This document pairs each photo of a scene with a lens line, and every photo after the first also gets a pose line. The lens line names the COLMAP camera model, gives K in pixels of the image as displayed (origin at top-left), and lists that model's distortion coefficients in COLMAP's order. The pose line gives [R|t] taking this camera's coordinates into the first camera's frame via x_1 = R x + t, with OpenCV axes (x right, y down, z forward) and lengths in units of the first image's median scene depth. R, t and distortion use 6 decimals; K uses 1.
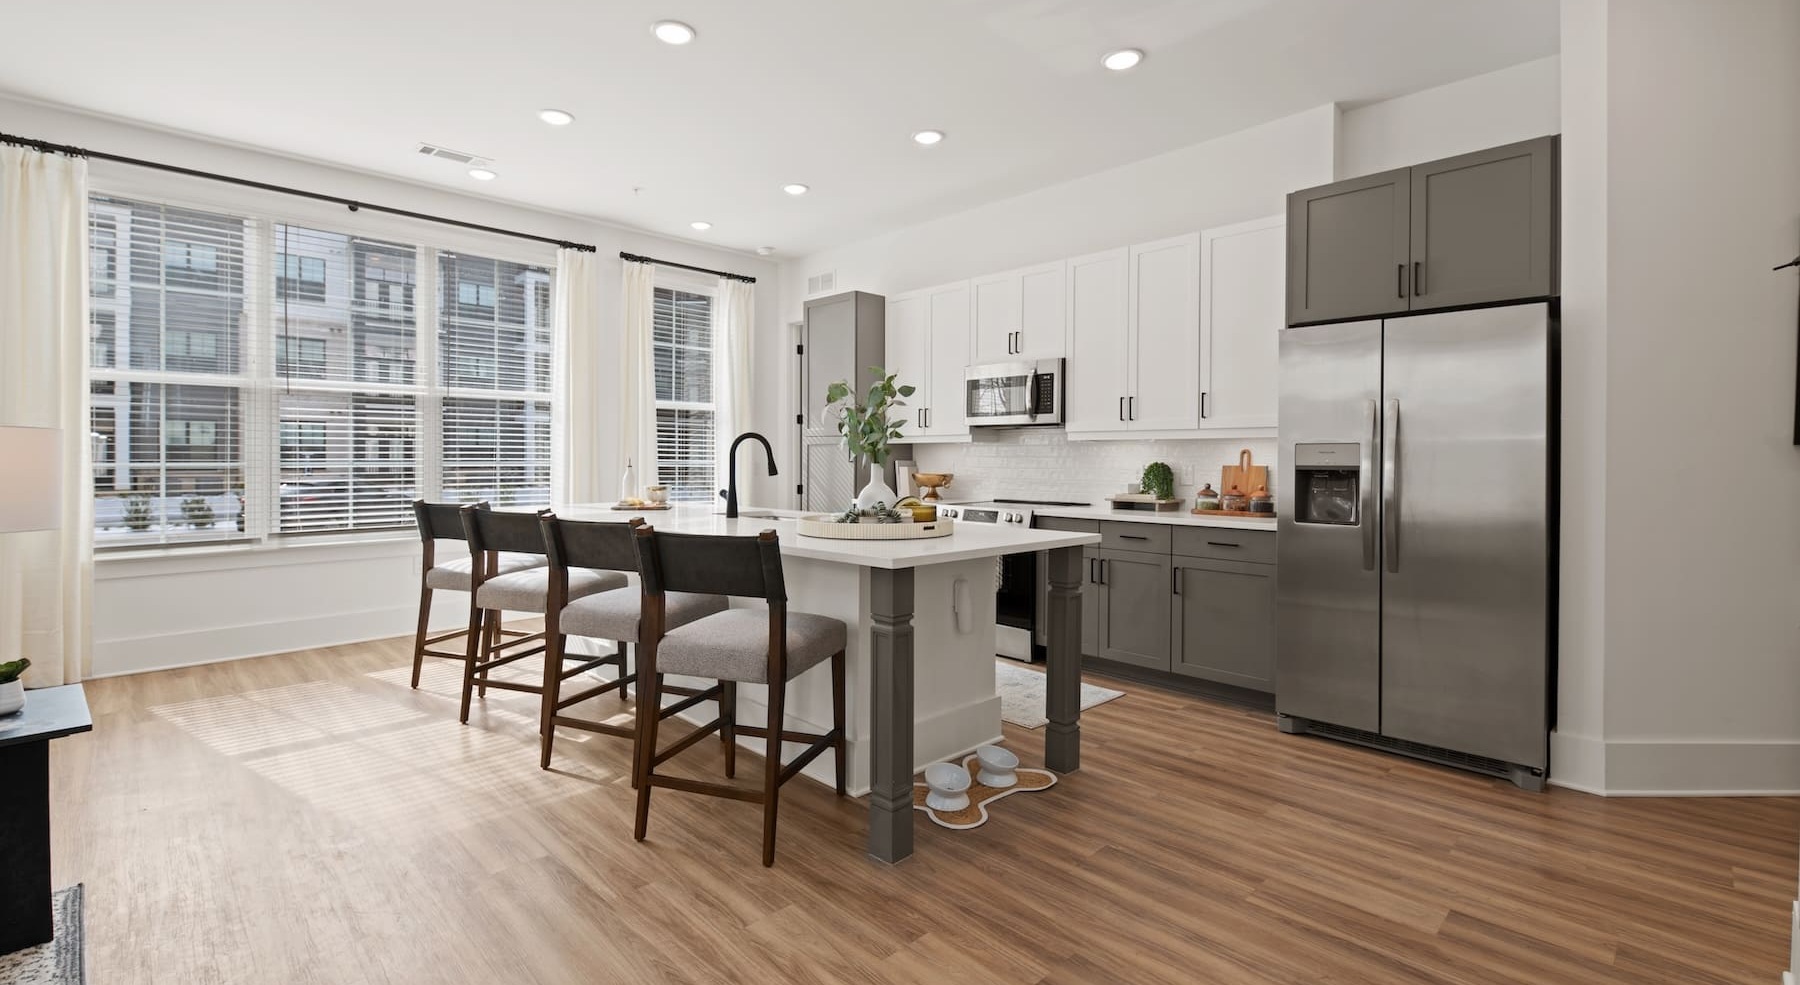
lens RADIAL K [[775.3, 0, 891.0], [0, 775.3, 457.9], [0, 0, 1]] dist [0.000648, -0.004064]
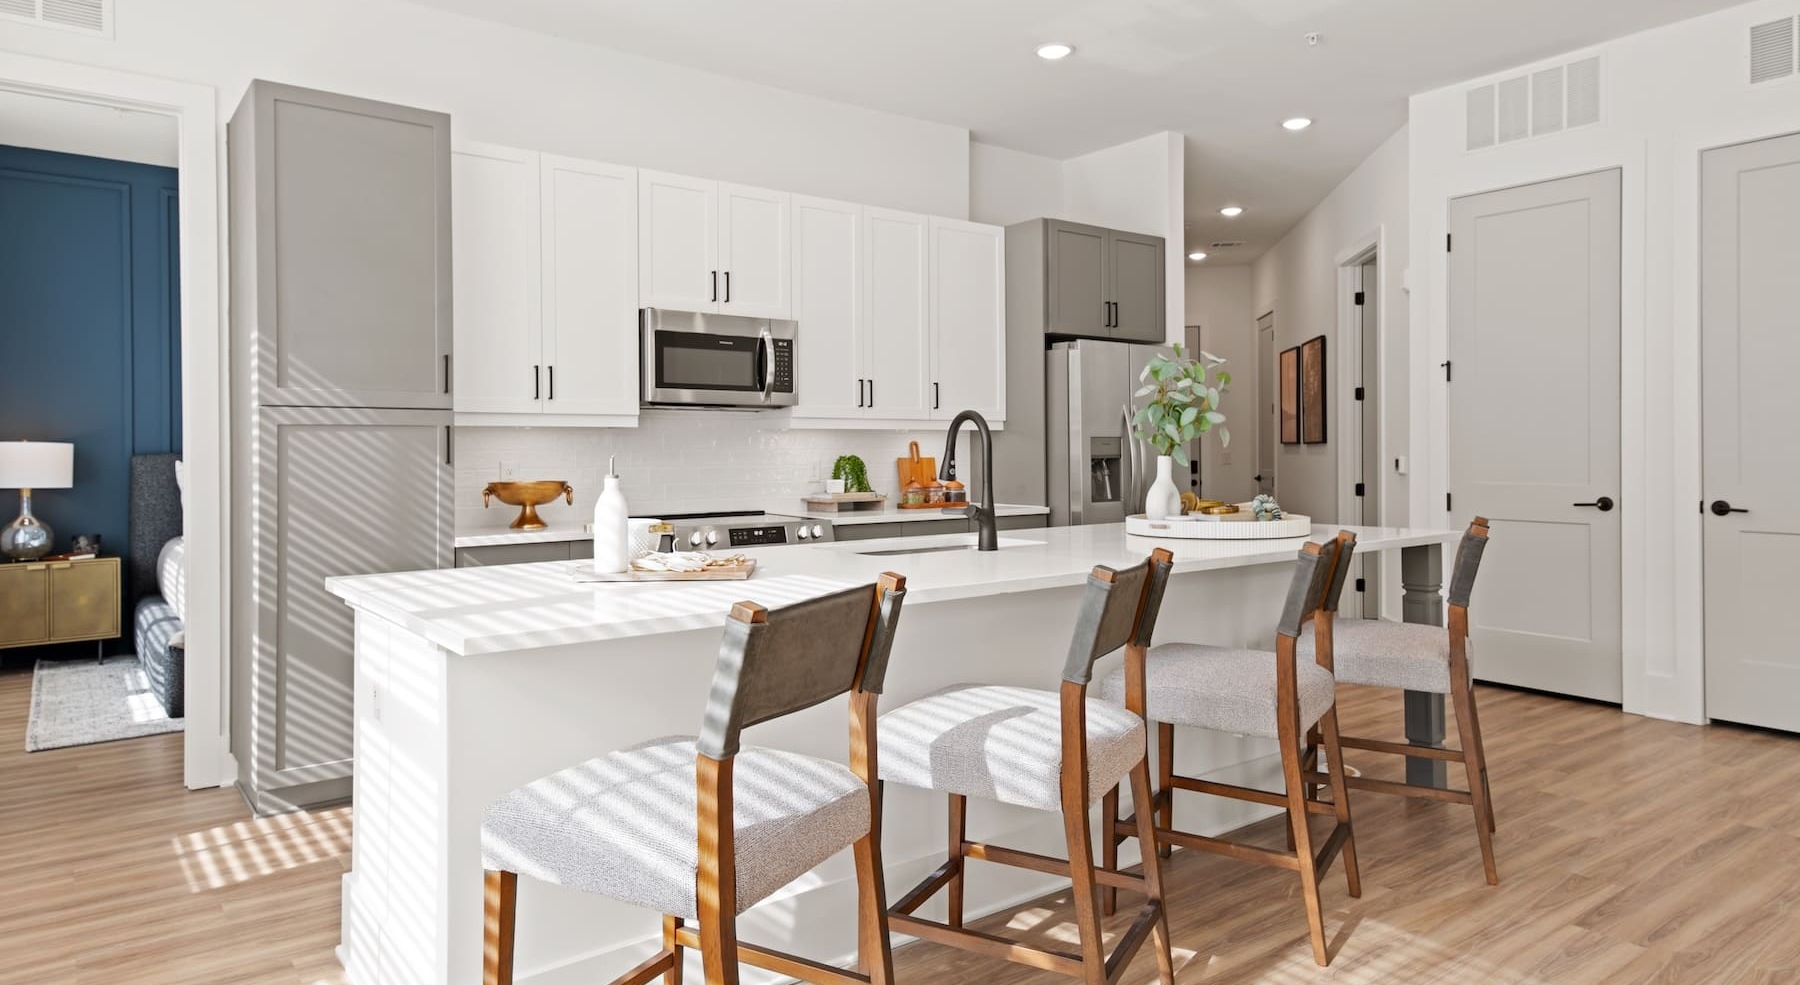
lens RADIAL K [[1099.6, 0, 853.1], [0, 1099.6, 450.7], [0, 0, 1]] dist [0.009569, 0.002550]
pose [[0.160463, -0.004174, 0.987033, -1.411967], [0.007594, 0.999967, 0.002994, -0.006102], [-0.987013, 0.007015, 0.160490, 1.273167]]
